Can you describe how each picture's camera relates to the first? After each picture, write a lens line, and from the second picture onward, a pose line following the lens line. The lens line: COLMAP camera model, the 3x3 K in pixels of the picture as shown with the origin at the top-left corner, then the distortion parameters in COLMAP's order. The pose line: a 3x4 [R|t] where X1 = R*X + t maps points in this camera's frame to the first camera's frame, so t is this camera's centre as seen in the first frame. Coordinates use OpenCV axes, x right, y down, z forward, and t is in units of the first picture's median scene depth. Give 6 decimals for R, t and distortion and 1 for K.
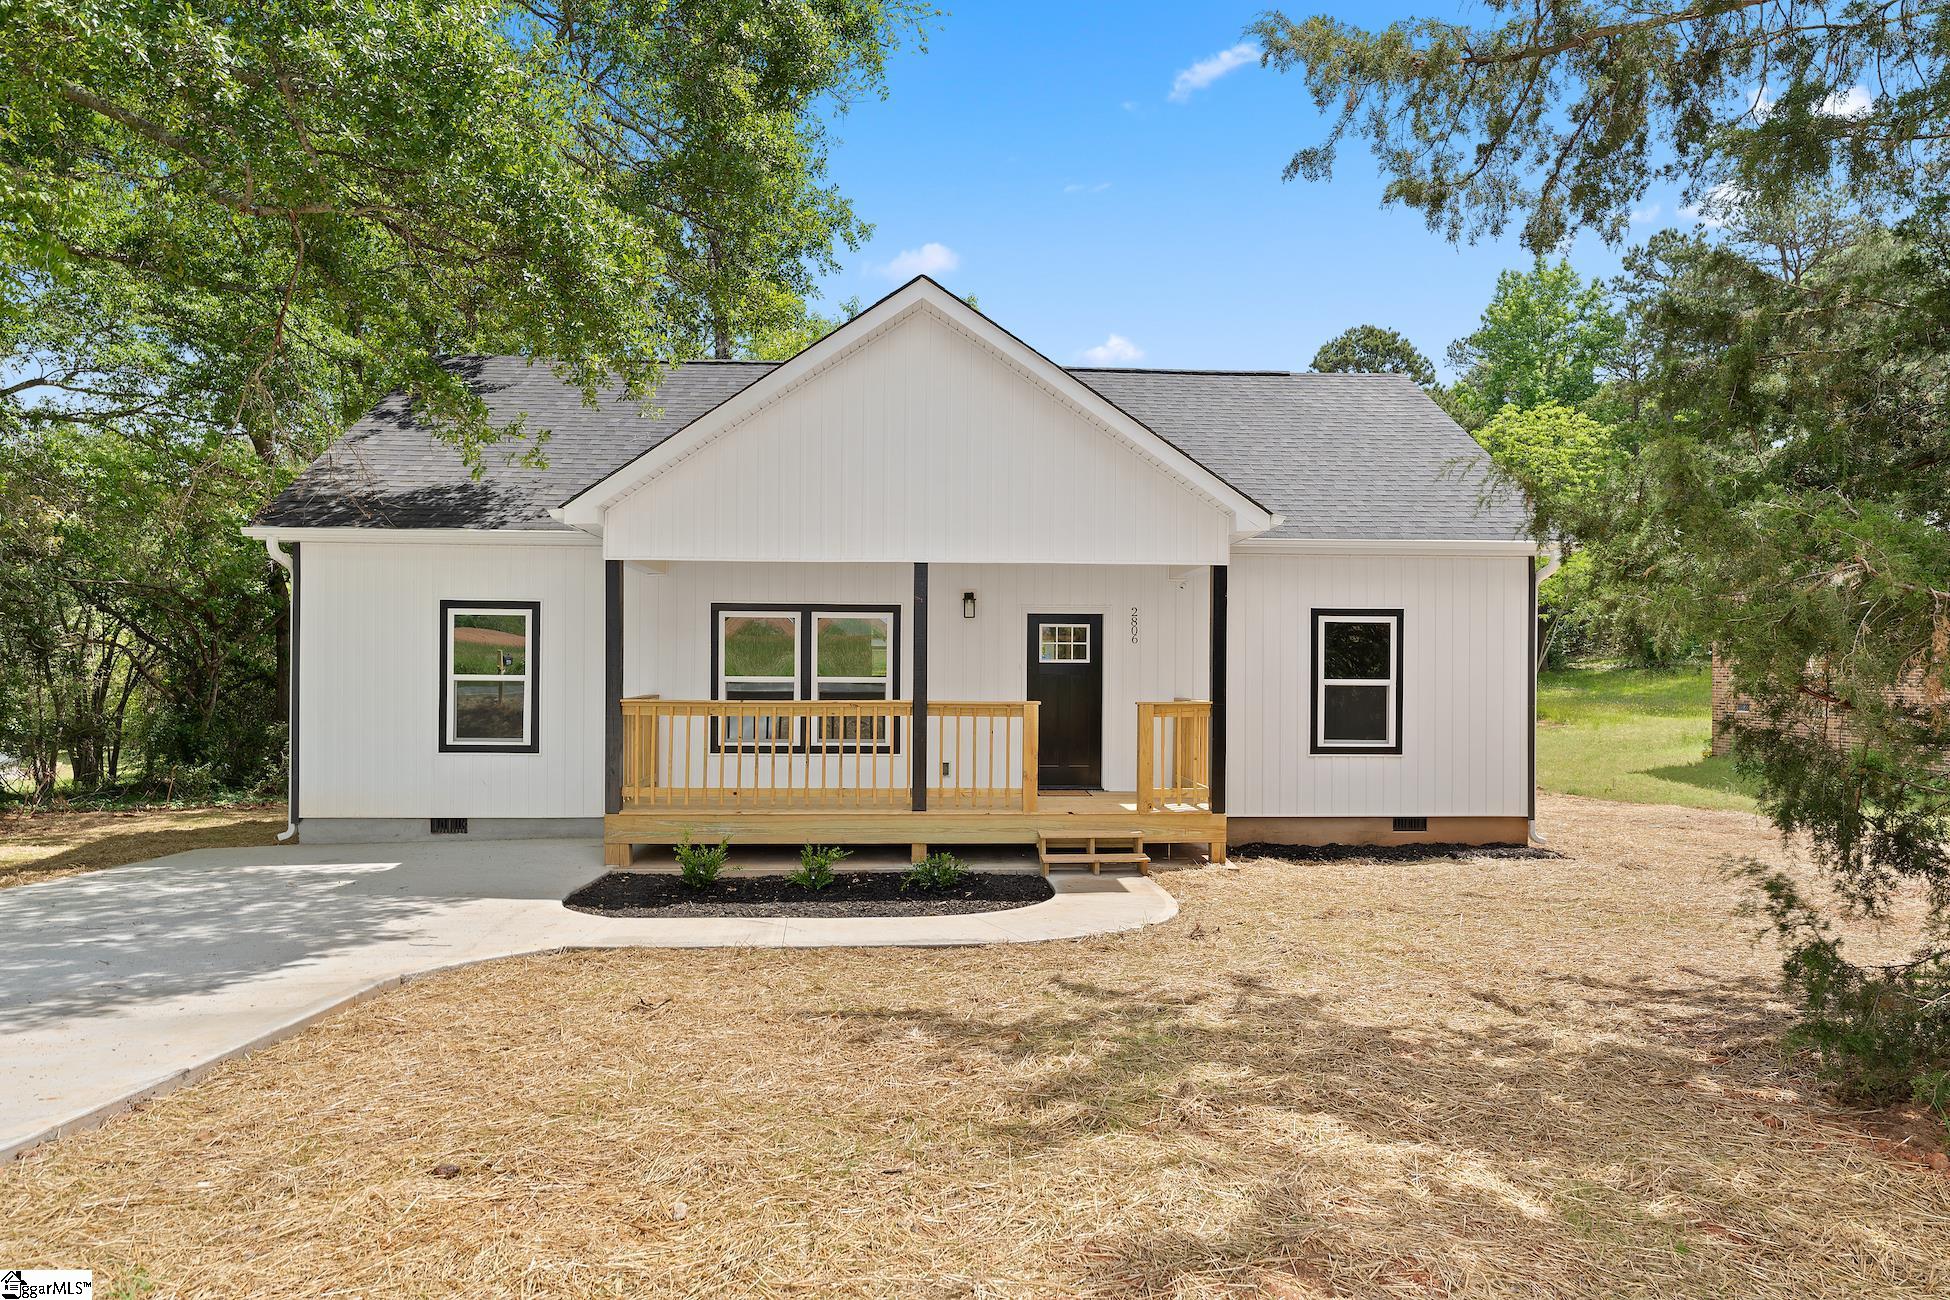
lens RADIAL K [[1132.3, 0, 972.2], [0, 1132.3, 665.0], [0, 0, 1]] dist [0.000934, -0.002304]
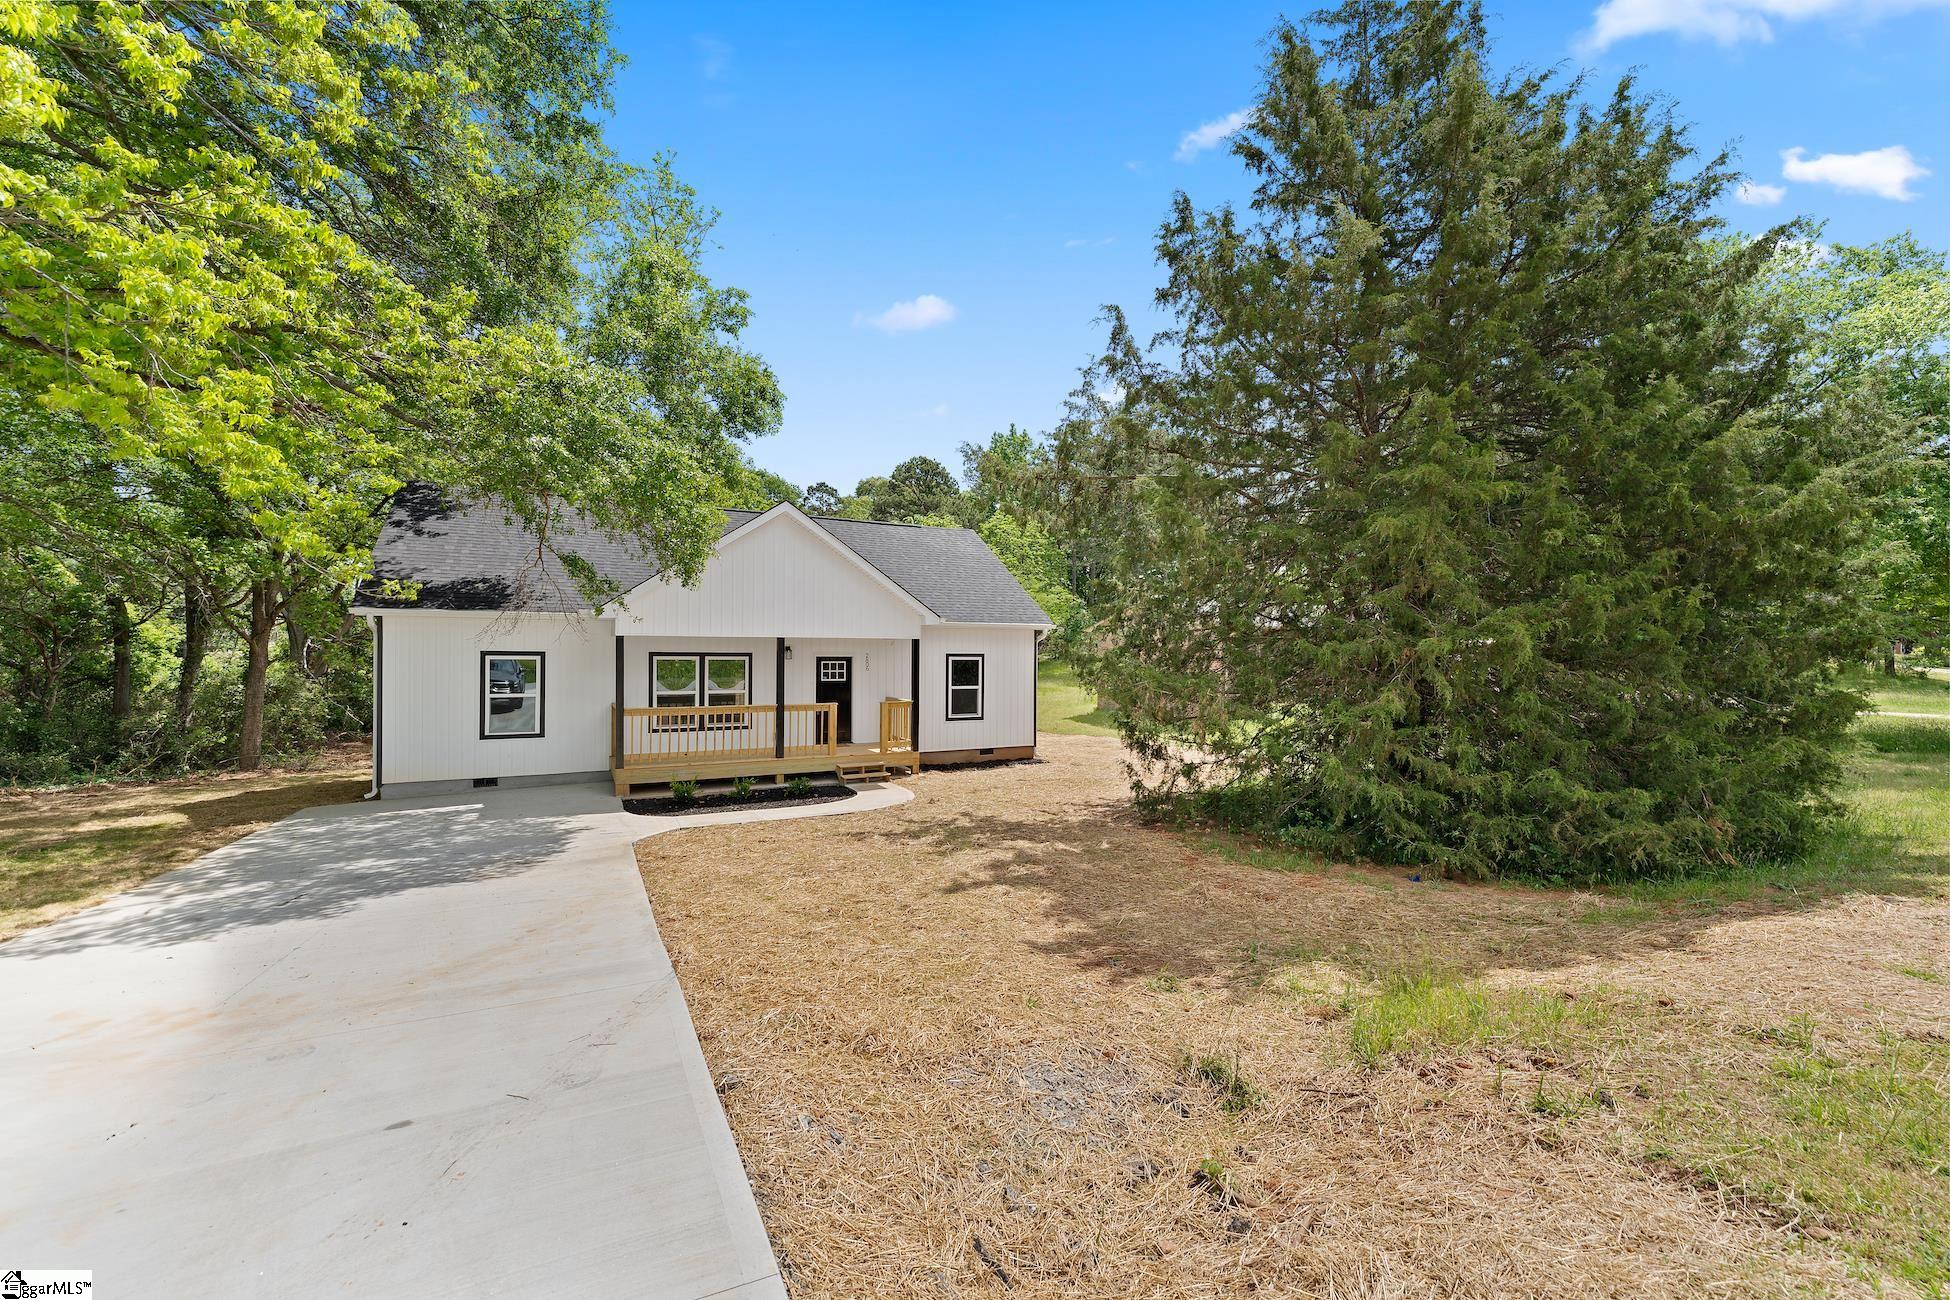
lens RADIAL K [[774.0, 0, 972.1], [0, 774.0, 646.2], [0, 0, 1]] dist [-0.000239, 0.000111]
pose [[0.910572, 0.003078, 0.413339, -0.281823], [-0.002455, 0.999995, -0.002038, -0.065583], [-0.413343, 0.000841, 0.910575, -0.383876]]
